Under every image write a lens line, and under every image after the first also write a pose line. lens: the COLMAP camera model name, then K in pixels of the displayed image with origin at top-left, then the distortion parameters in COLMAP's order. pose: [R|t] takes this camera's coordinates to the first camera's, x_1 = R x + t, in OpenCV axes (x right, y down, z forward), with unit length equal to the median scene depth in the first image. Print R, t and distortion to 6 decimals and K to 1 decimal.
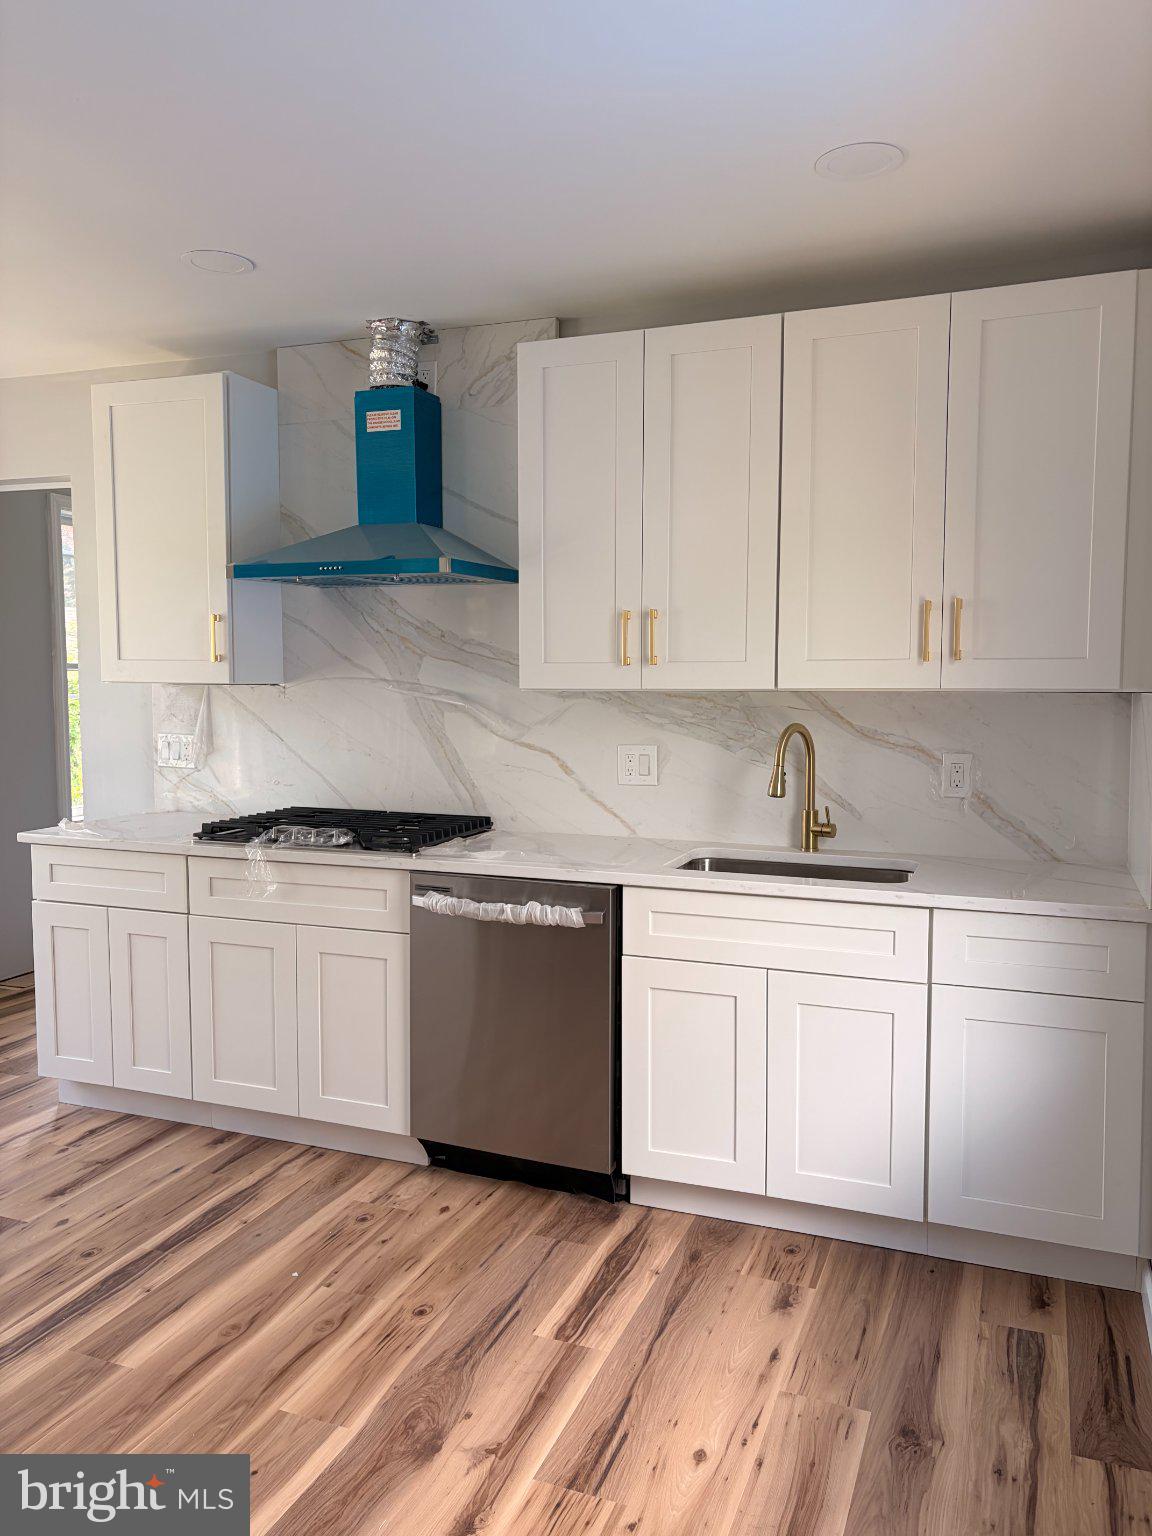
lens RADIAL K [[1171.4, 0, 575.5], [0, 1171.4, 769.8], [0, 0, 1]] dist [0.097665, -0.109212]
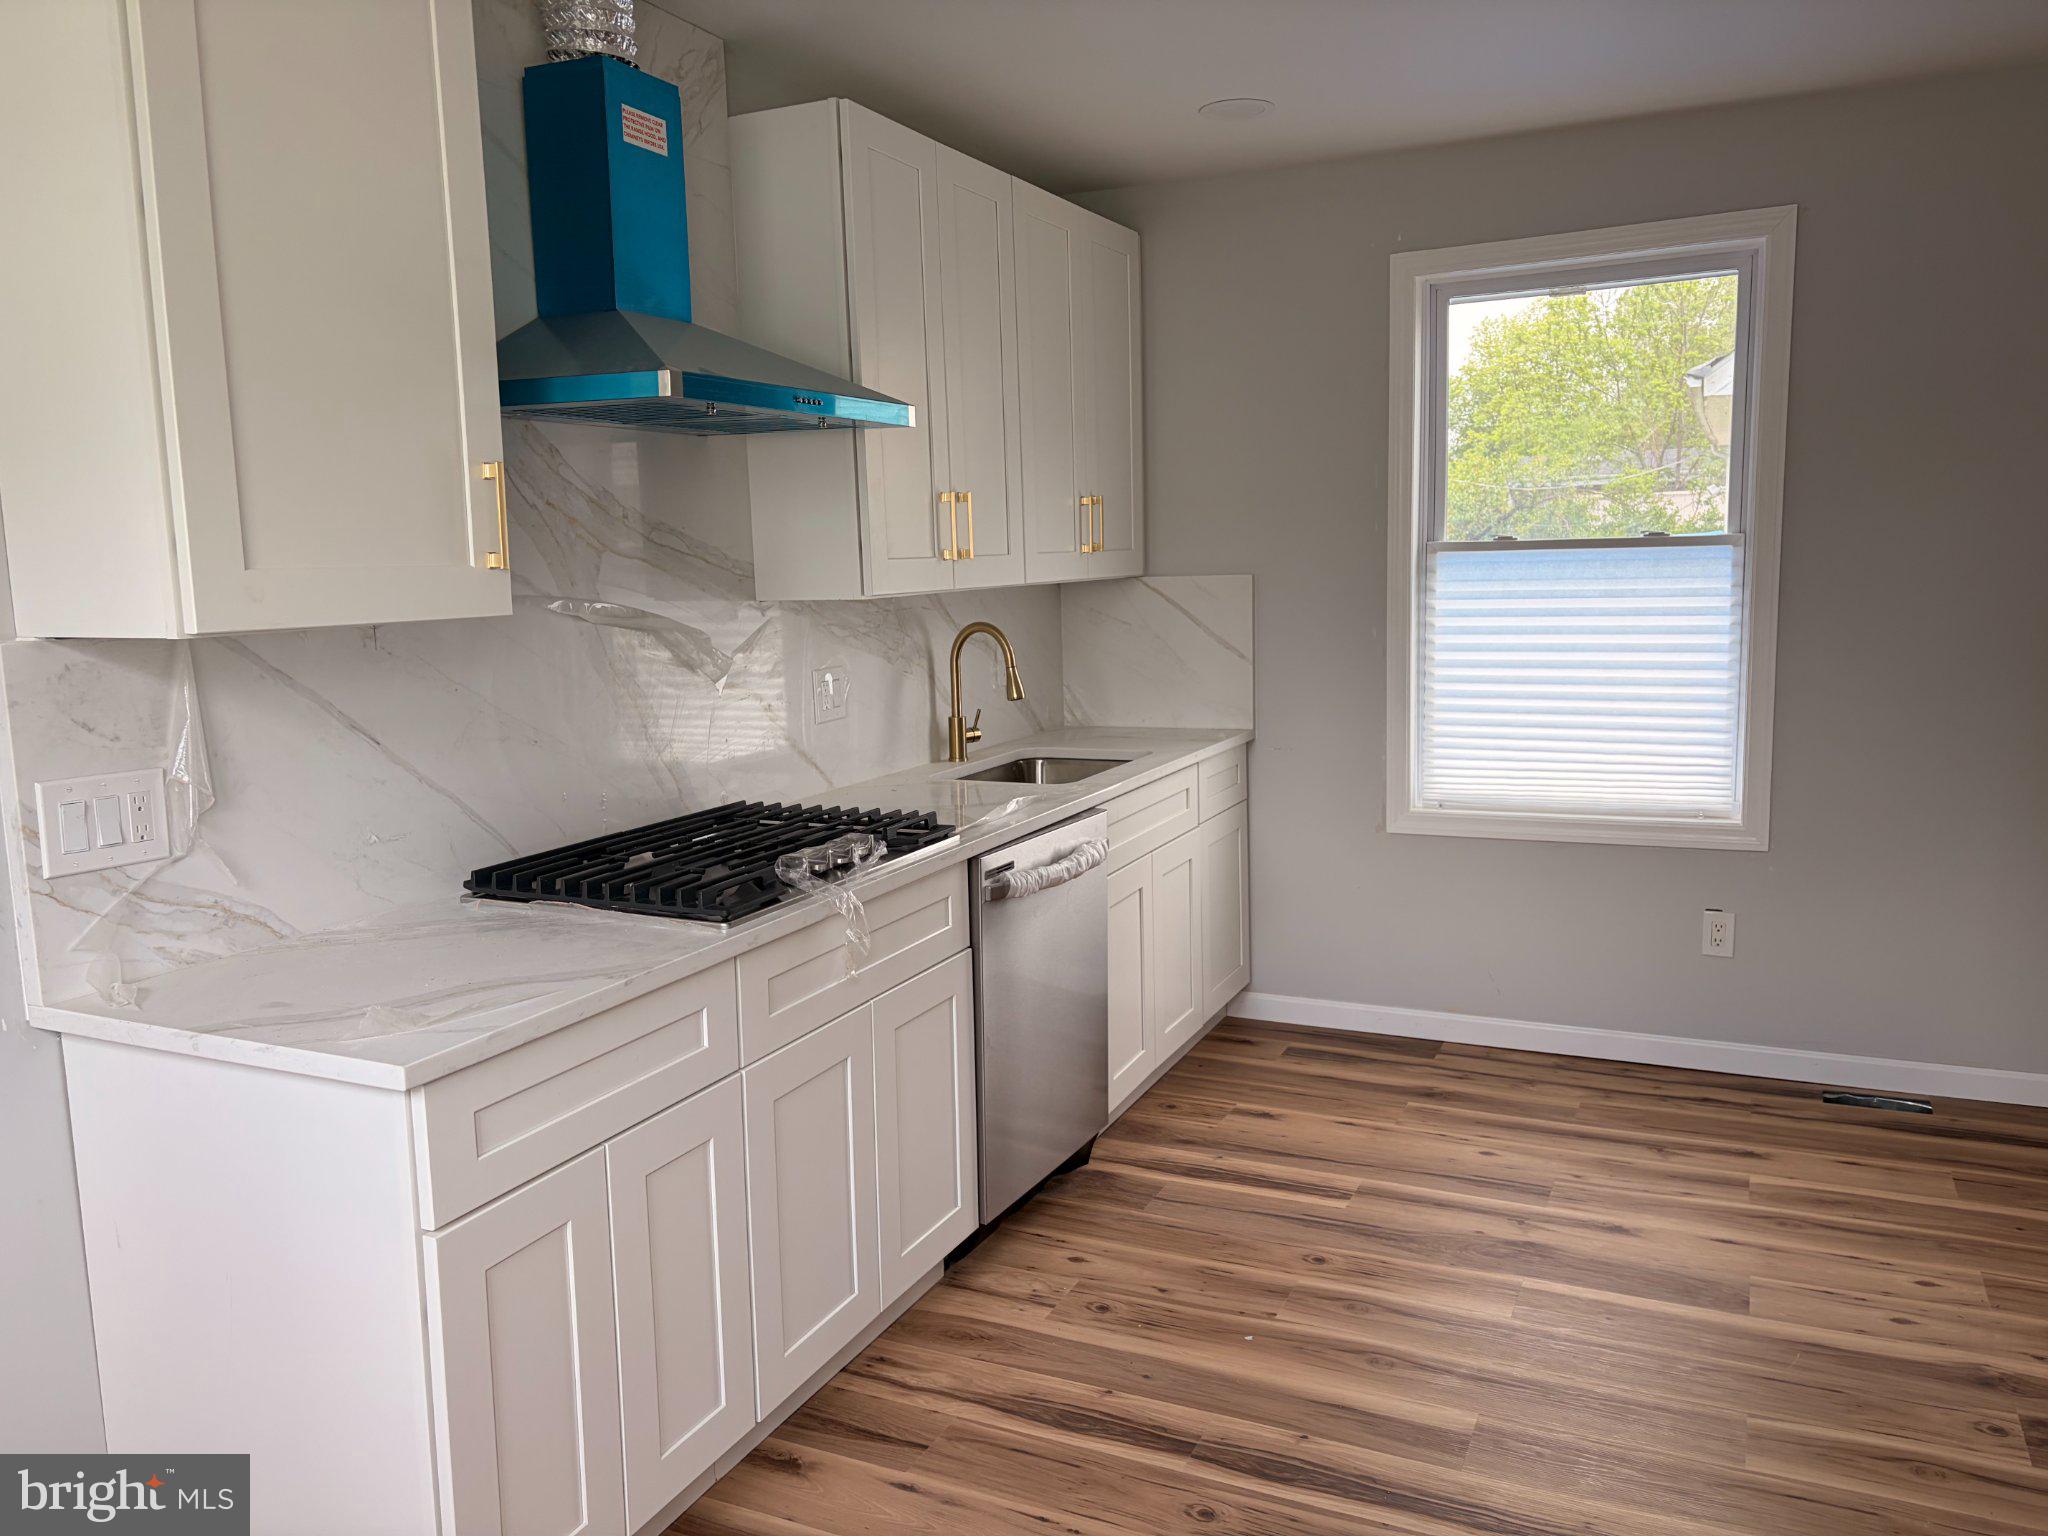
lens RADIAL K [[1544.0, 0, 1072.2], [0, 1544.0, 763.9], [0, 0, 1]] dist [0.001392, -0.003520]
pose [[0.032859, -0.147340, 0.988540, -1.098758], [0.087219, 0.985723, 0.144021, -0.105533], [-0.995647, 0.081487, 0.045241, 0.946861]]
